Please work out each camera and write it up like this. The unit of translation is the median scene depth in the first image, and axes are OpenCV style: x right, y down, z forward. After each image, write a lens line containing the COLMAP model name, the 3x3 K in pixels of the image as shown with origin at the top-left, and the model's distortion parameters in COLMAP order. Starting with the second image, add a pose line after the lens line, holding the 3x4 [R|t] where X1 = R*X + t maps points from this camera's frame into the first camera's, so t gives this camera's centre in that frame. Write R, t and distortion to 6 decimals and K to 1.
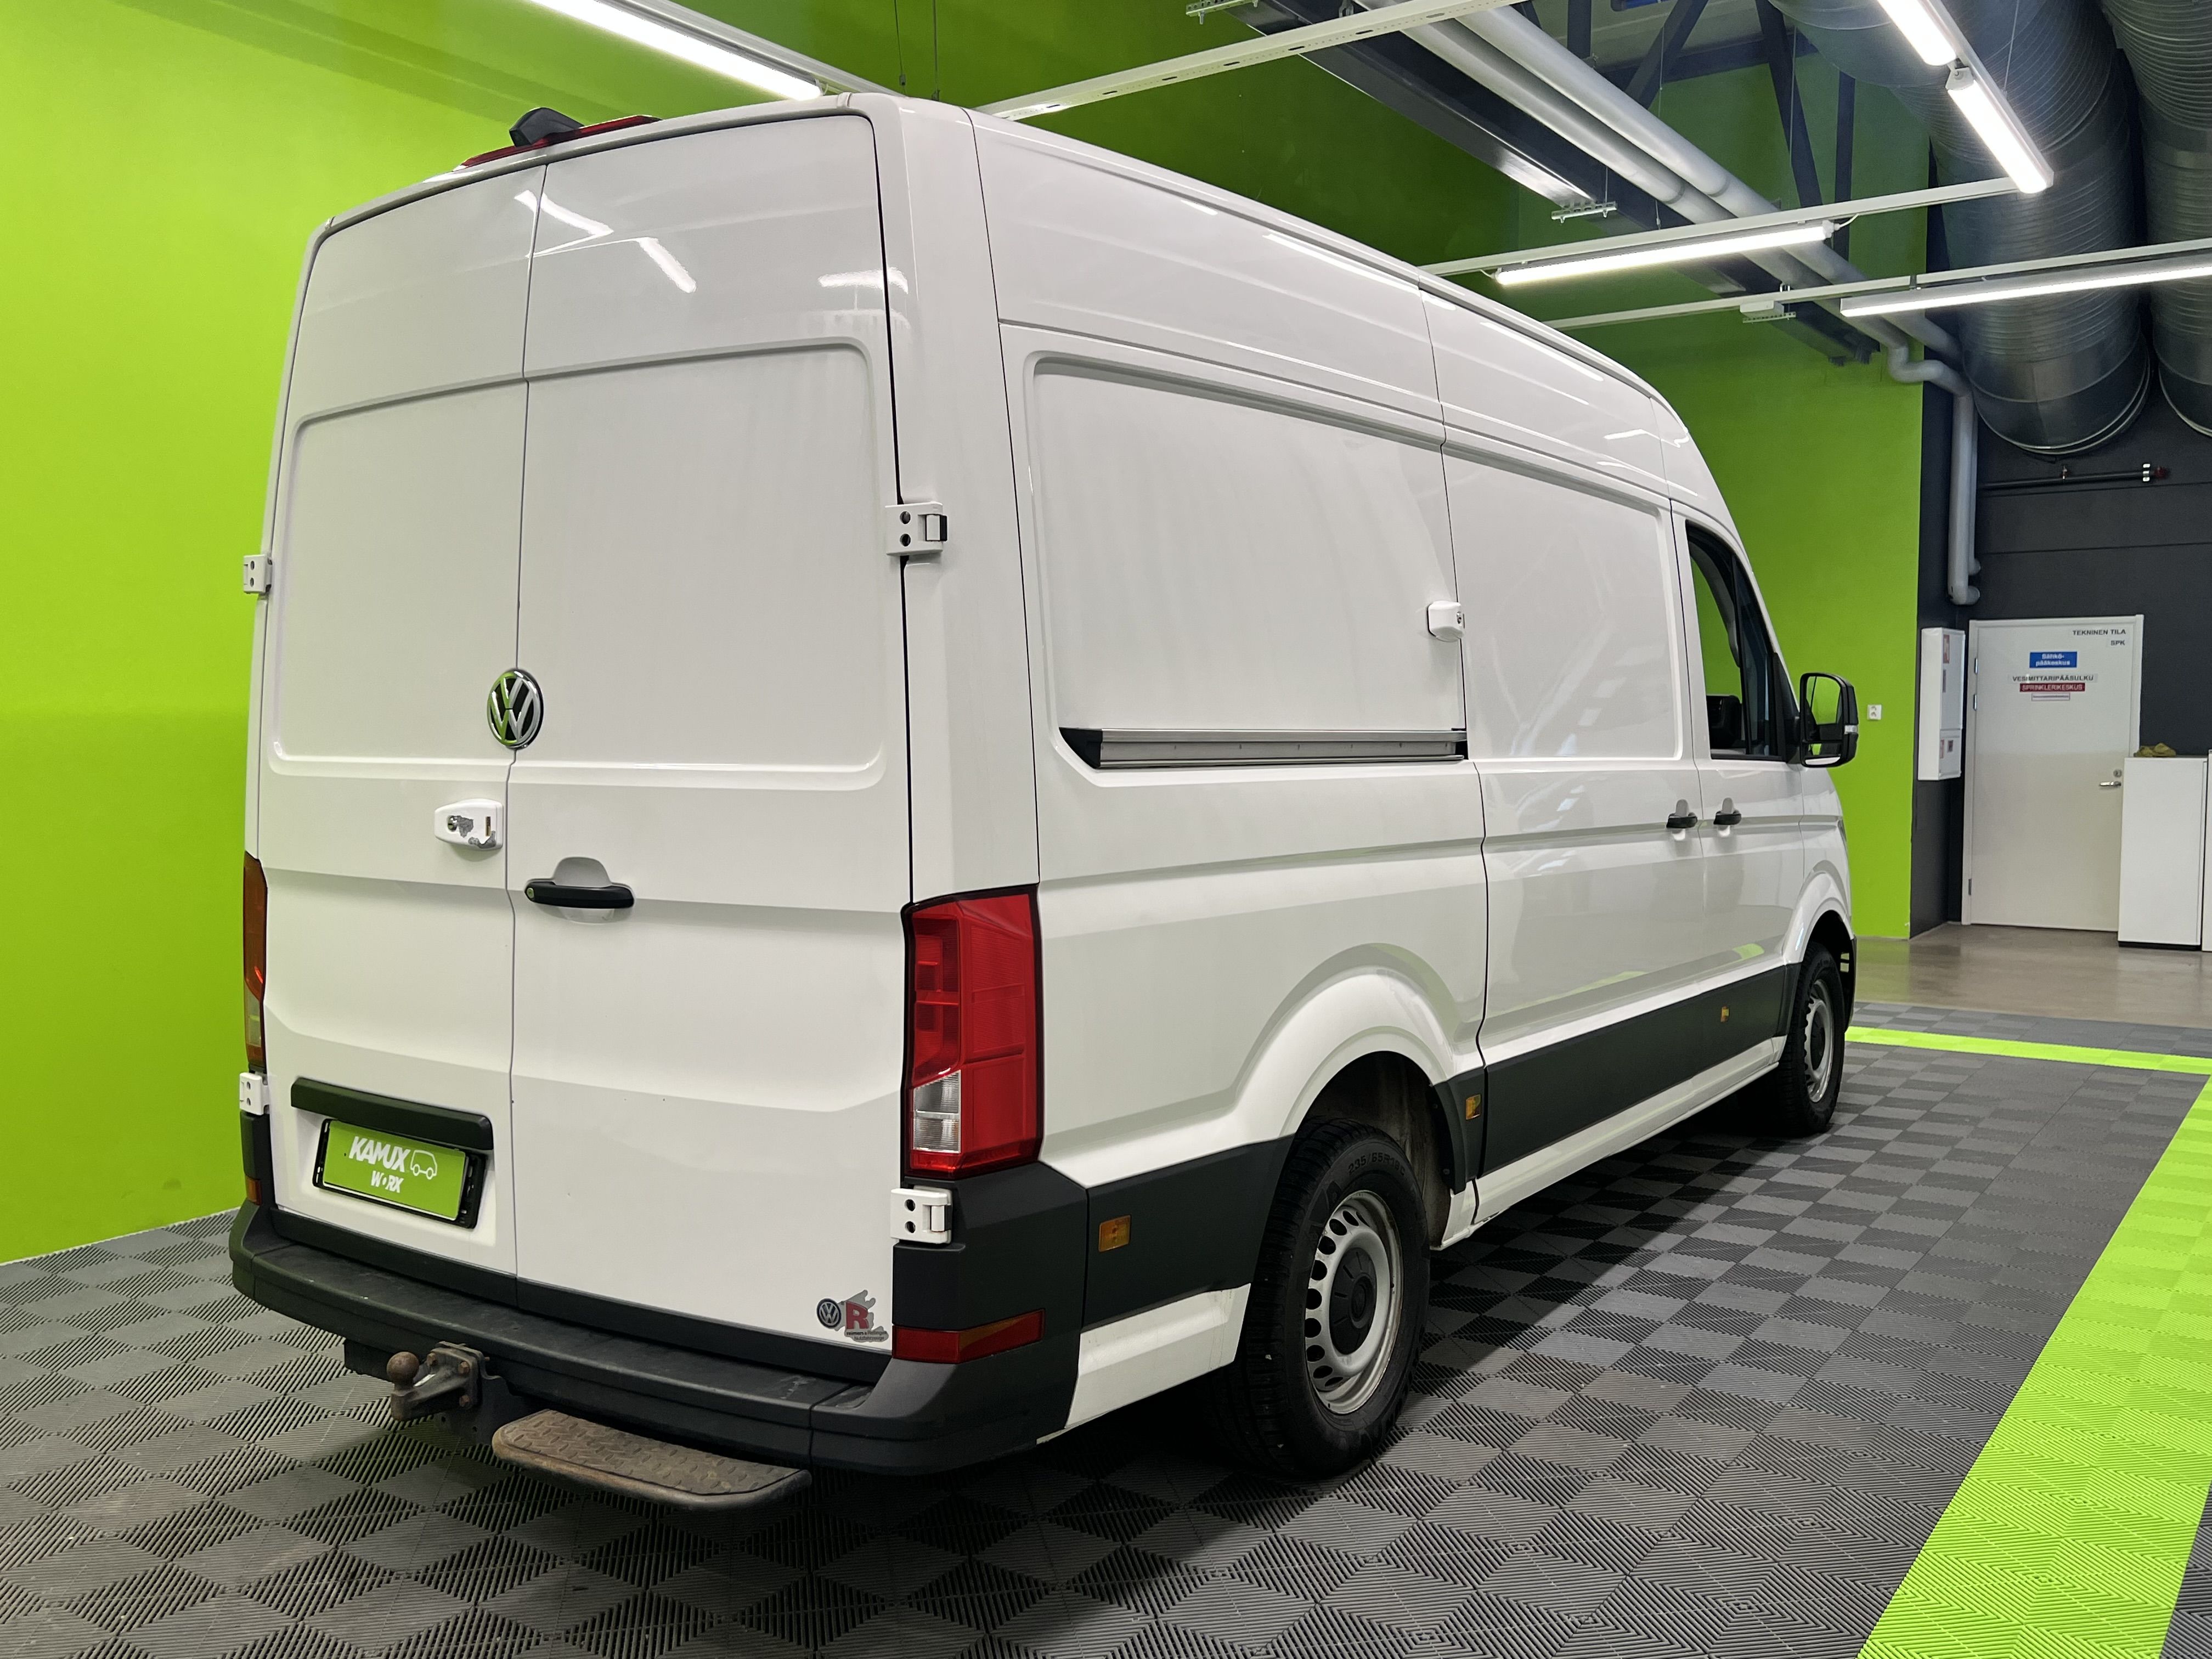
lens RADIAL K [[1887.0, 0, 1106.0], [0, 1887.0, 829.5], [0, 0, 1]] dist [0.050811, -0.000826]
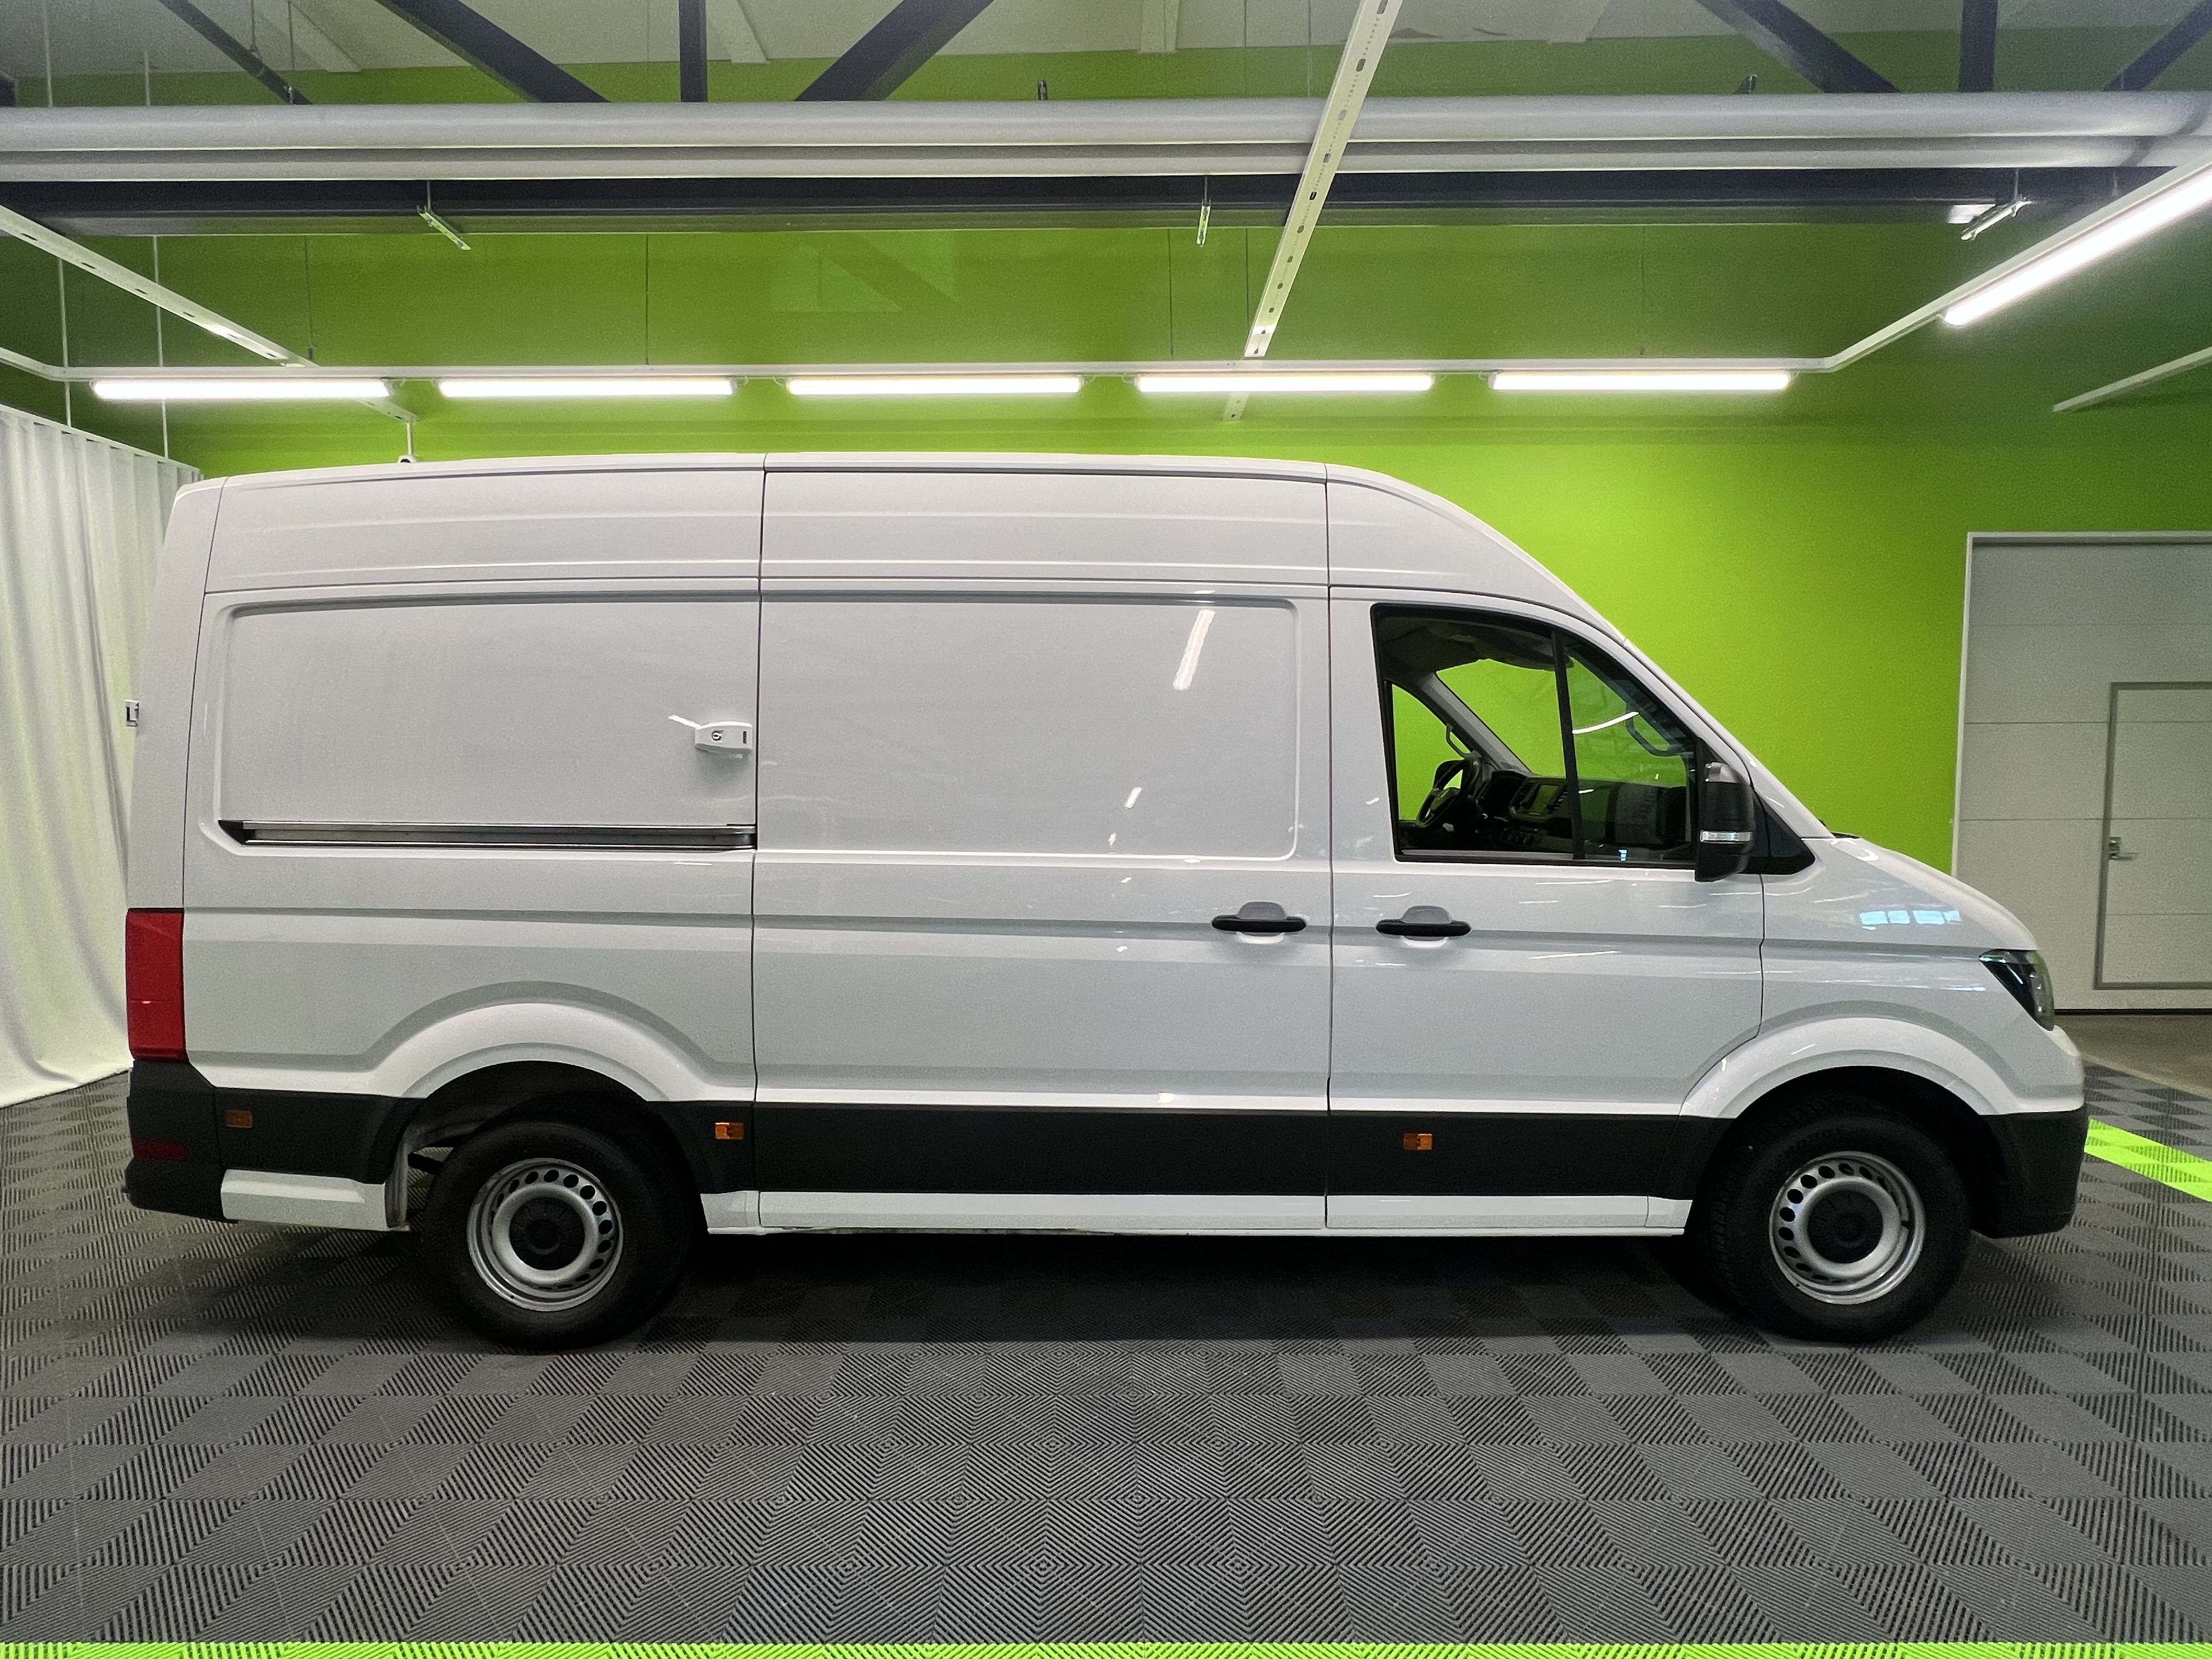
lens RADIAL K [[1094.1, 0, 1106.0], [0, 1094.1, 829.5], [0, 0, 1]] dist [-0.001458, 0.000110]
pose [[0.571754, 0.055127, -0.818571, 1.161208], [-0.050005, 0.998227, 0.032298, -0.109002], [0.818900, 0.022466, 0.573497, 1.005590]]
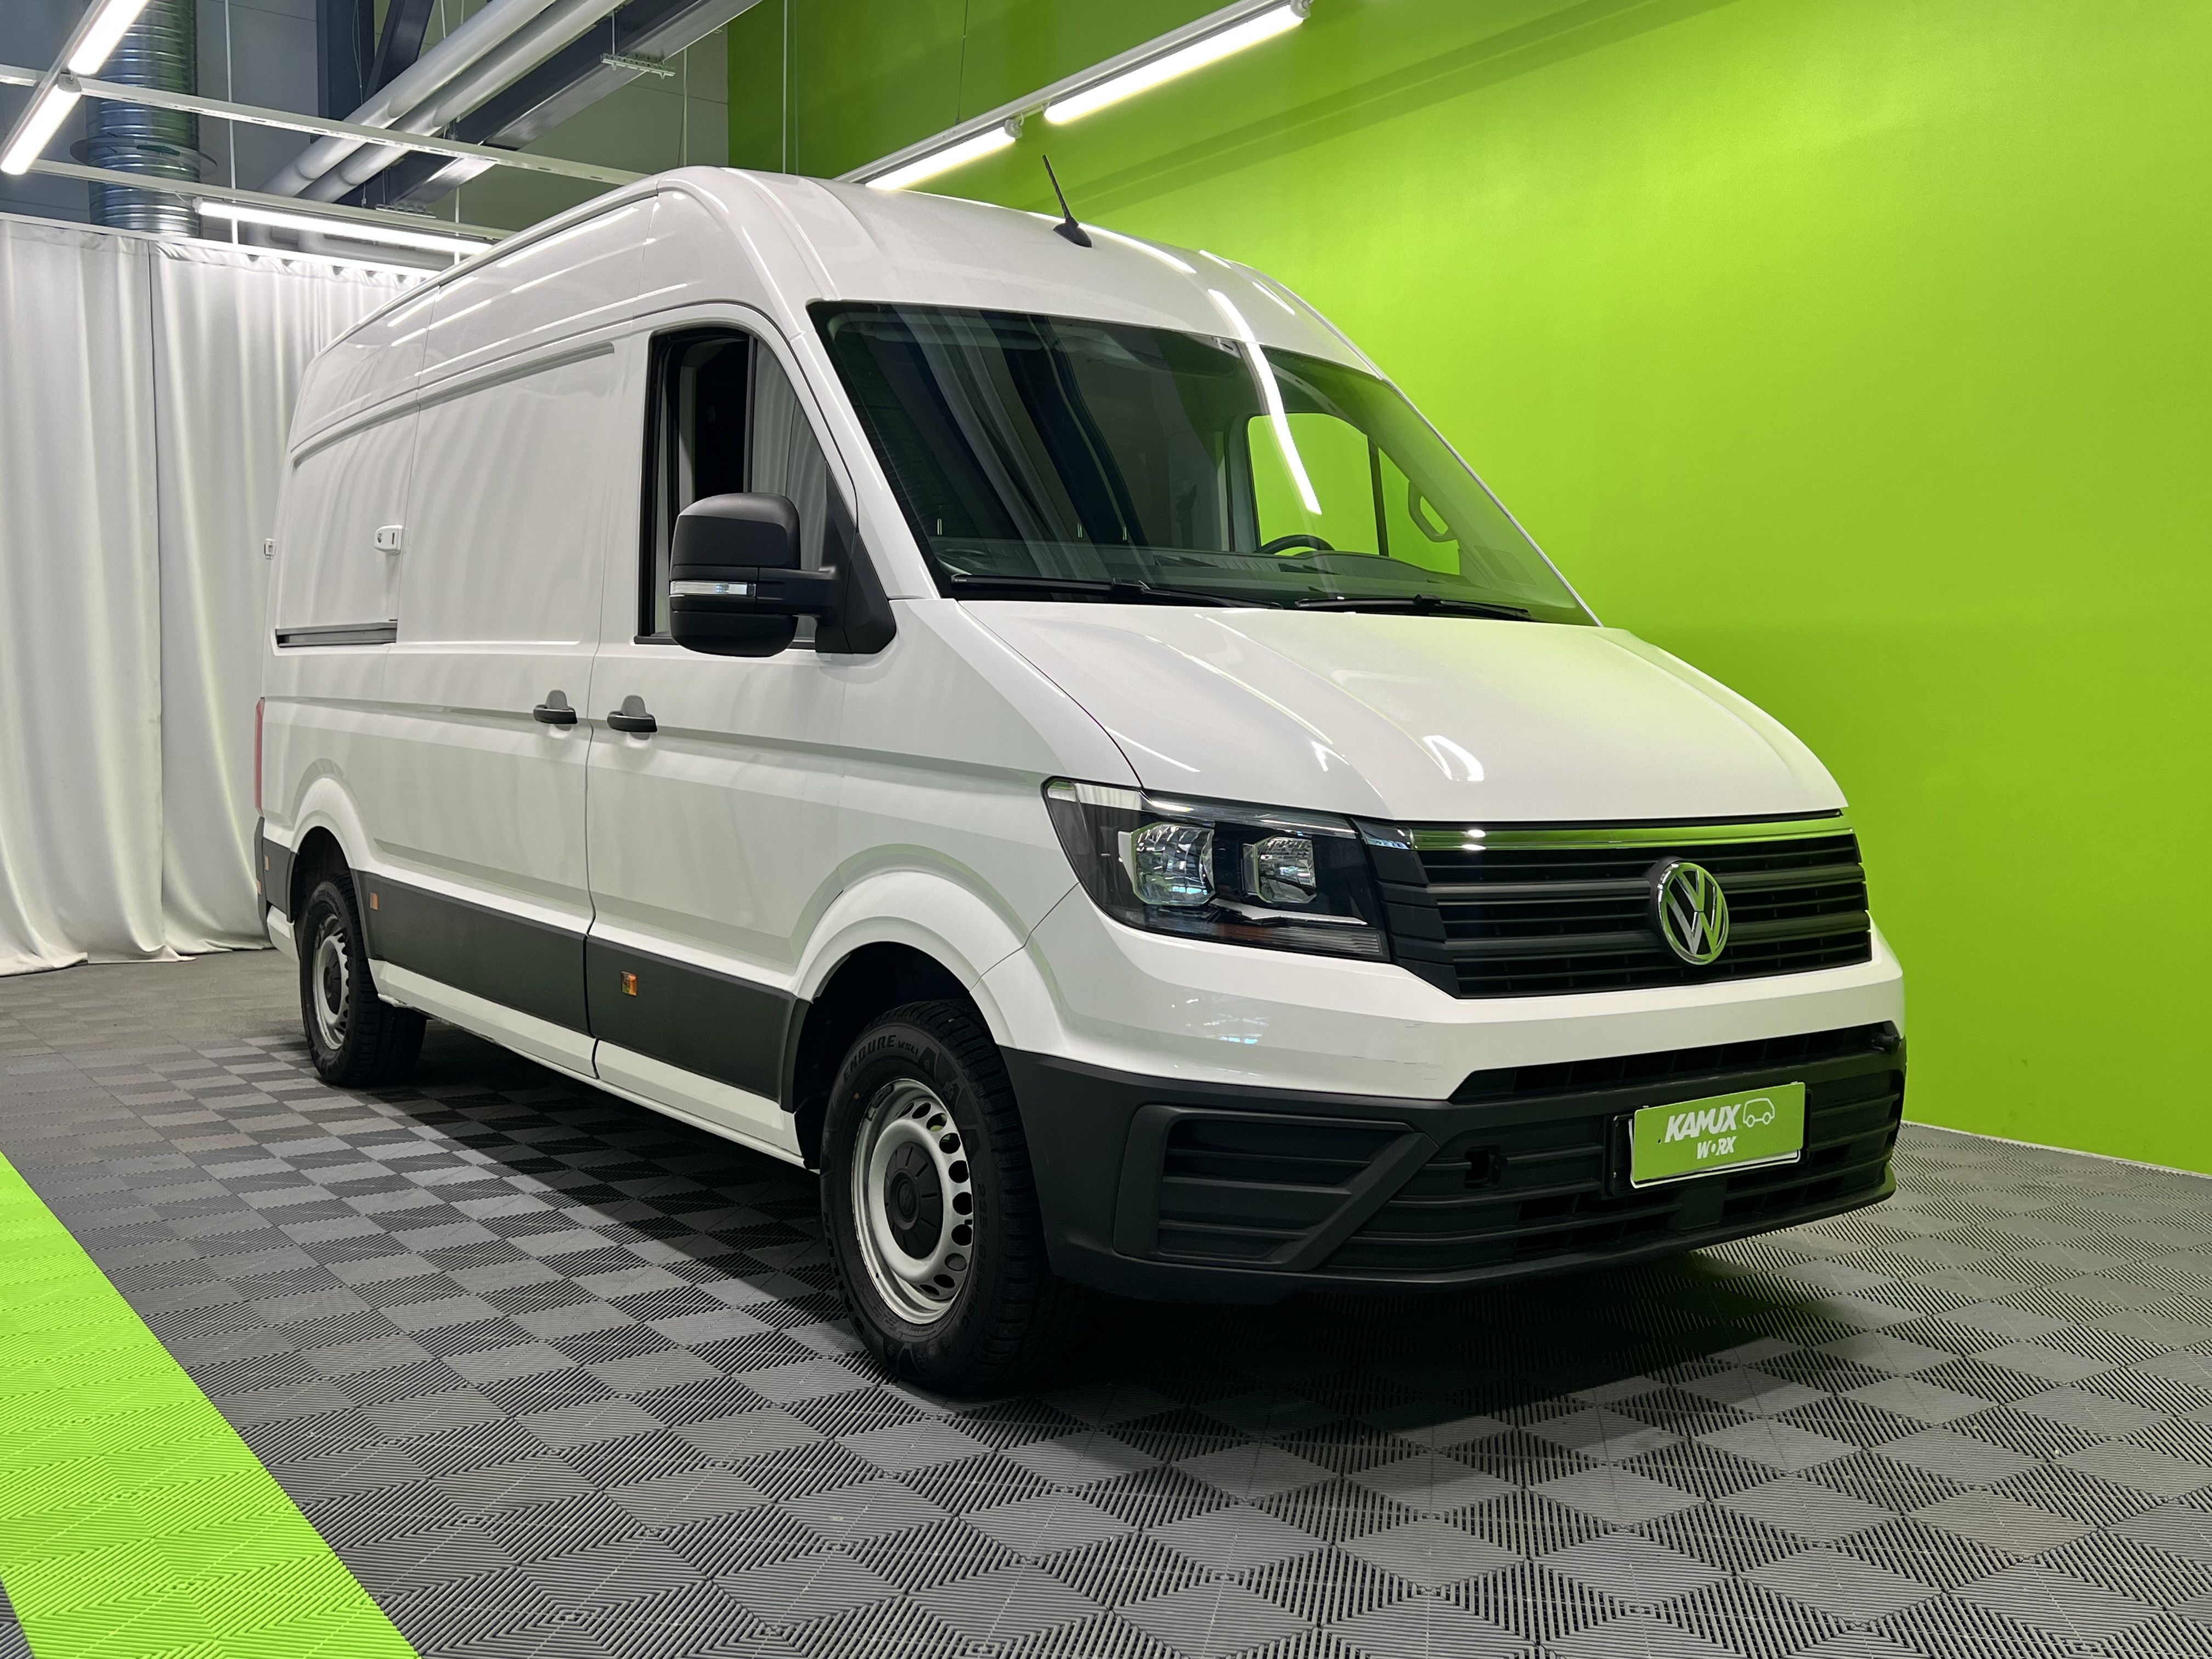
lens RADIAL K [[2120.6, 0, 1106.0], [0, 2120.6, 829.5], [0, 0, 1]] dist [0.072013, 0.002266]
pose [[-0.340540, 0.057235, -0.938486, 1.840923], [-0.061632, 0.994640, 0.083024, -0.079238], [0.938208, 0.086114, -0.335187, 2.555221]]
